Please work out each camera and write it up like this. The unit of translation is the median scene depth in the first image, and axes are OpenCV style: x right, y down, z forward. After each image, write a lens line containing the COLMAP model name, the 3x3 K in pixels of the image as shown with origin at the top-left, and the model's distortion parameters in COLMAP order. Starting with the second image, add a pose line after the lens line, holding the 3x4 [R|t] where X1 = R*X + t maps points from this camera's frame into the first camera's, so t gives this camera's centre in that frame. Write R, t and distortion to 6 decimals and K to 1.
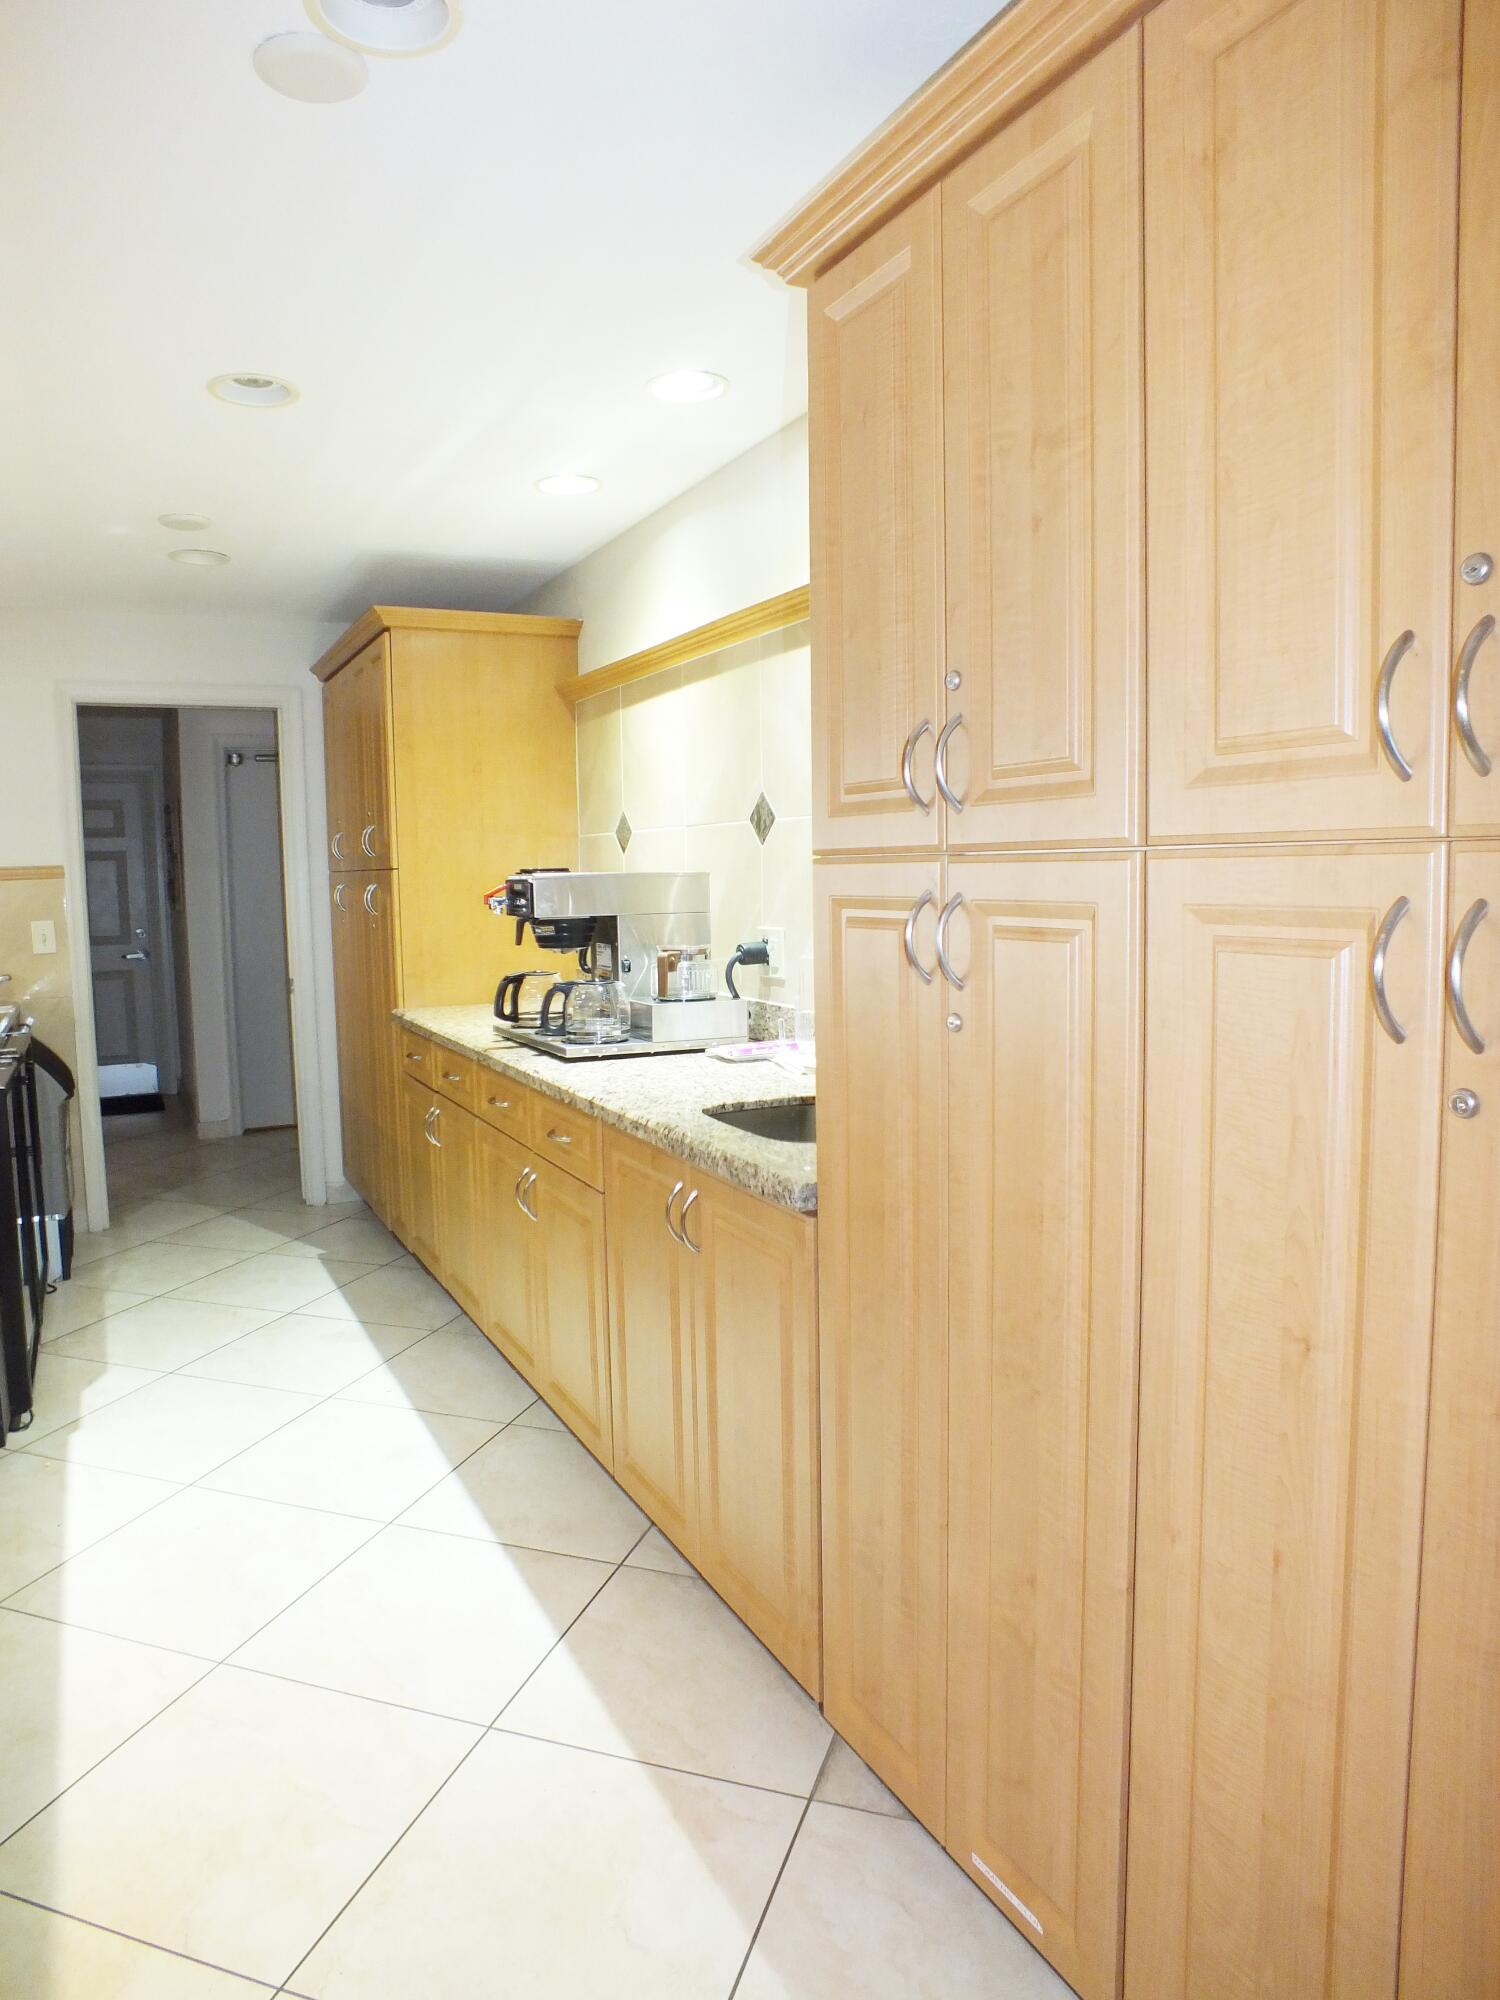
lens RADIAL K [[1203.4, 0, 750.0], [0, 1203.4, 1000.0], [0, 0, 1]] dist [-0.070788, -0.000181]
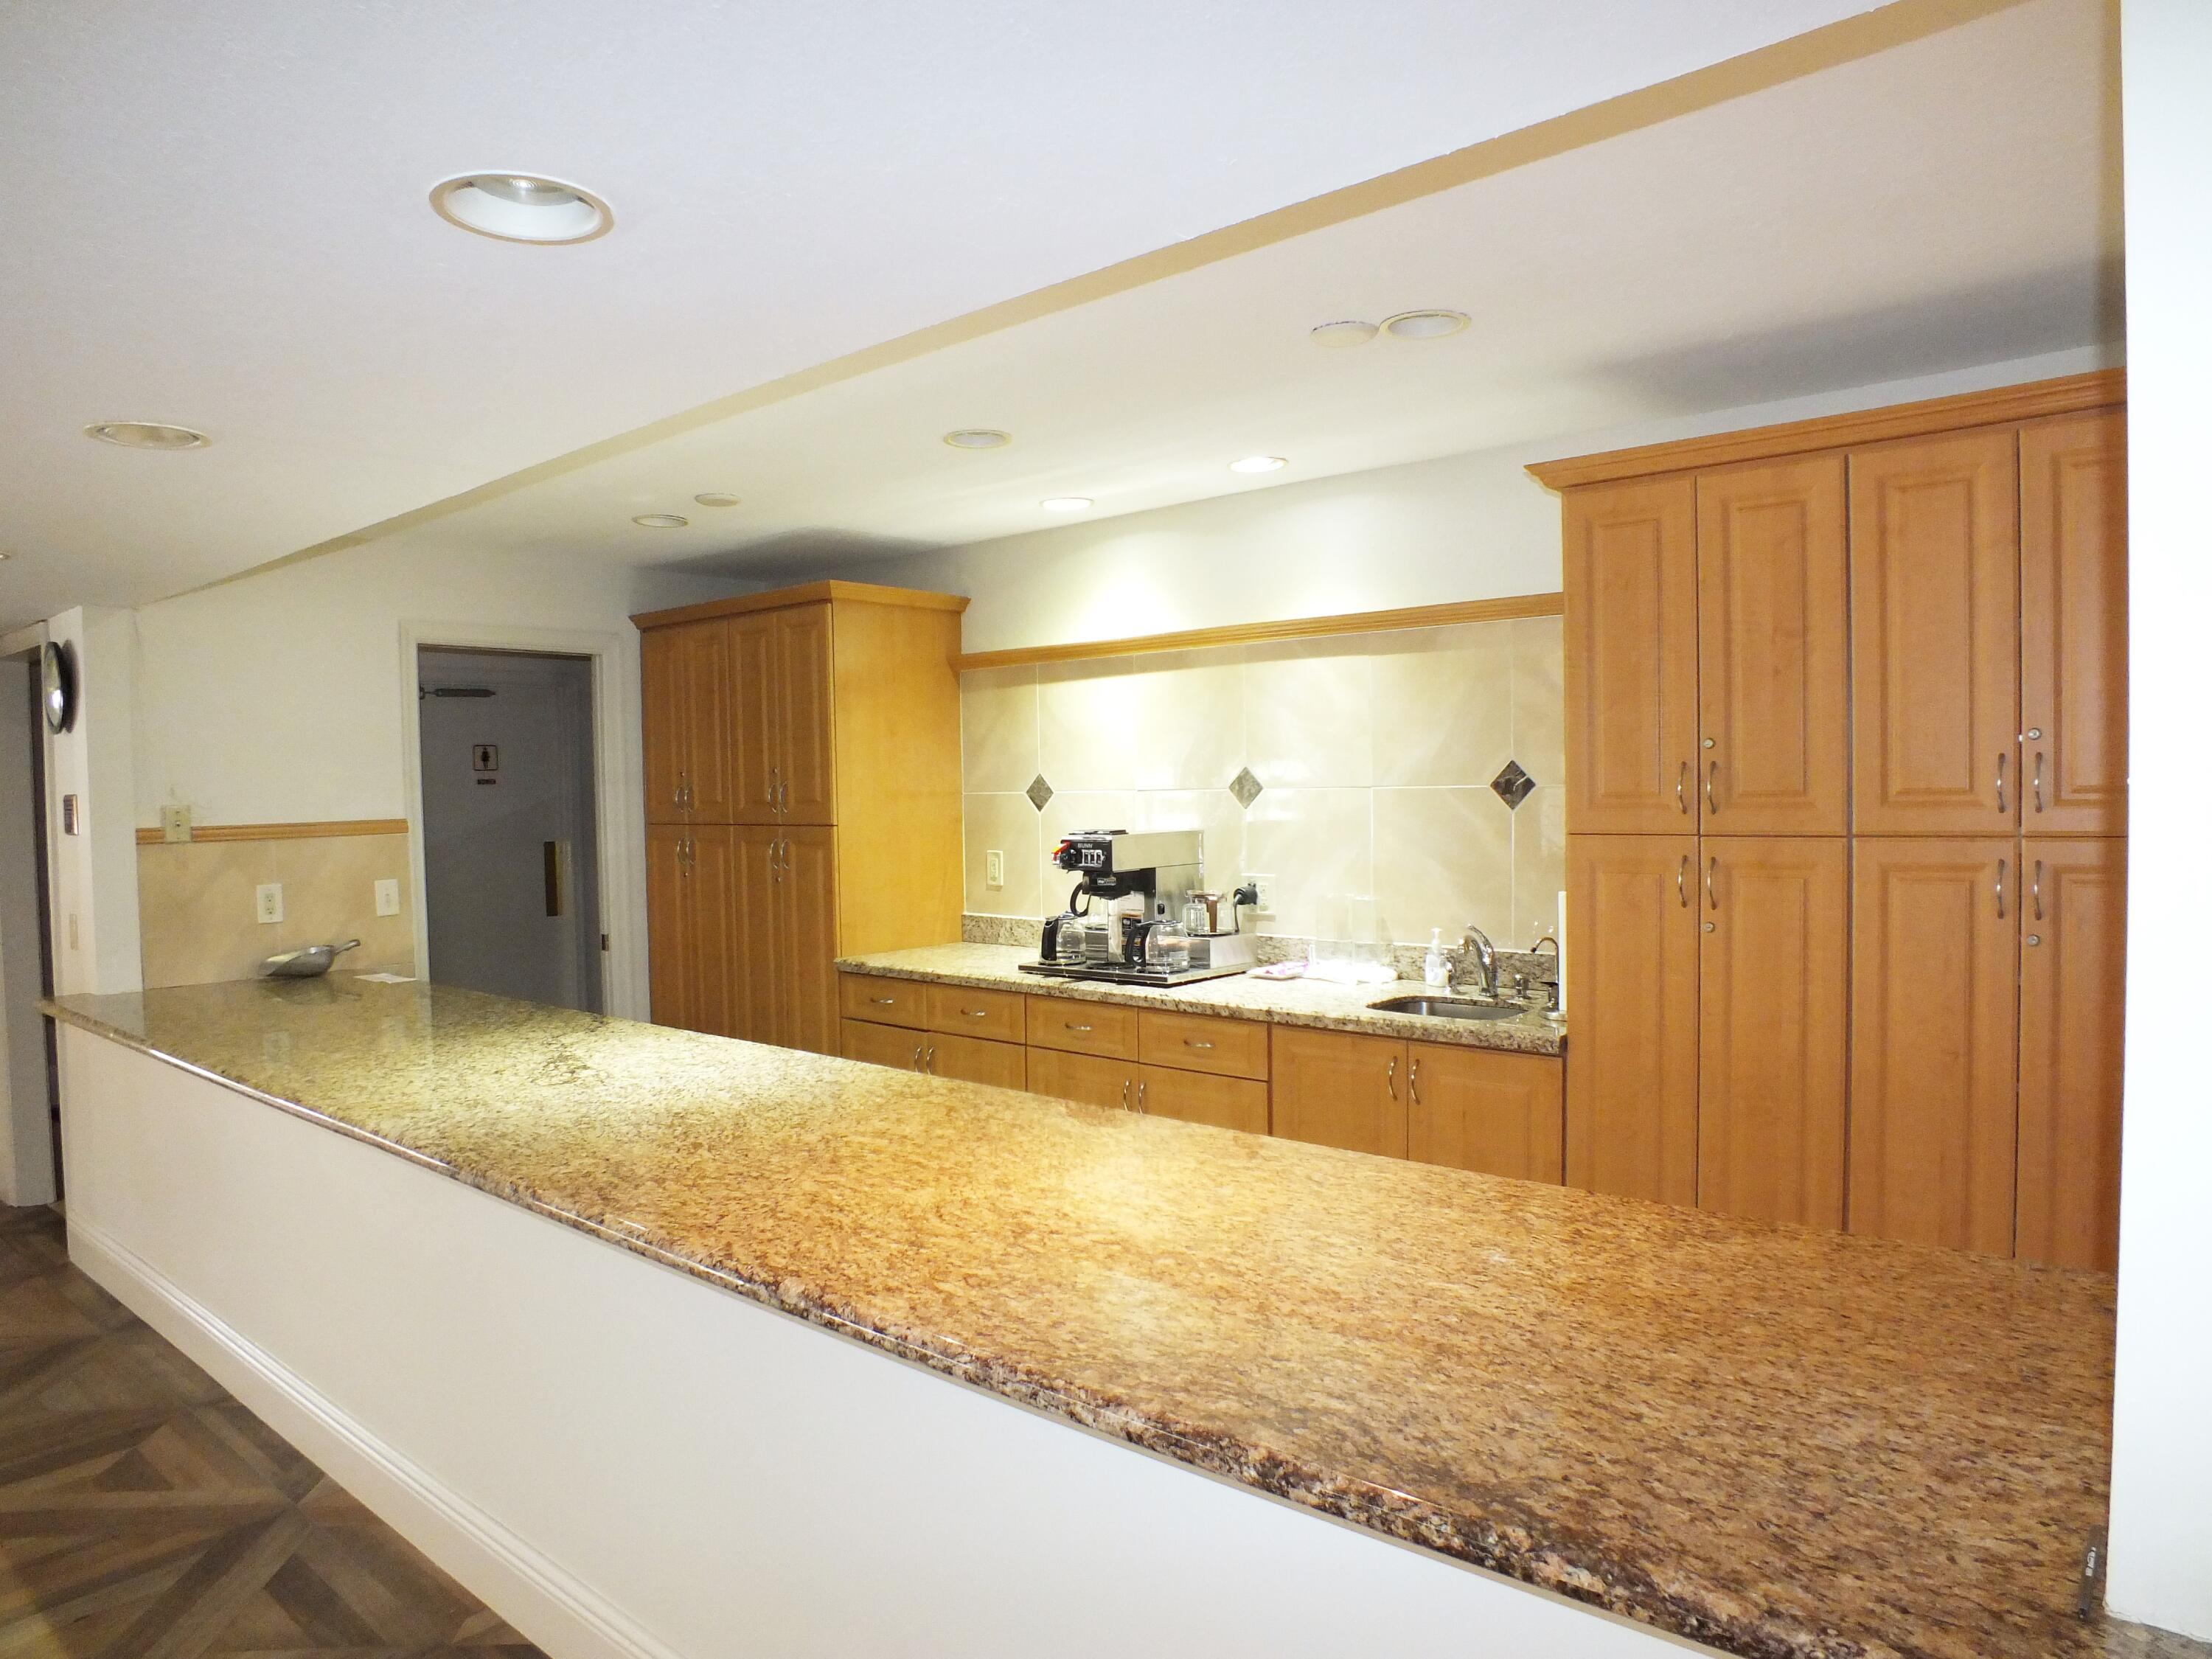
lens RADIAL K [[1379.1, 0, 1106.0], [0, 1379.1, 829.5], [0, 0, 1]] dist [-0.067179, 0.003127]
pose [[0.931179, -0.009664, 0.364434, -0.639682], [0.040473, 0.996210, -0.076995, -0.003212], [-0.362308, 0.086446, 0.928041, -0.266581]]
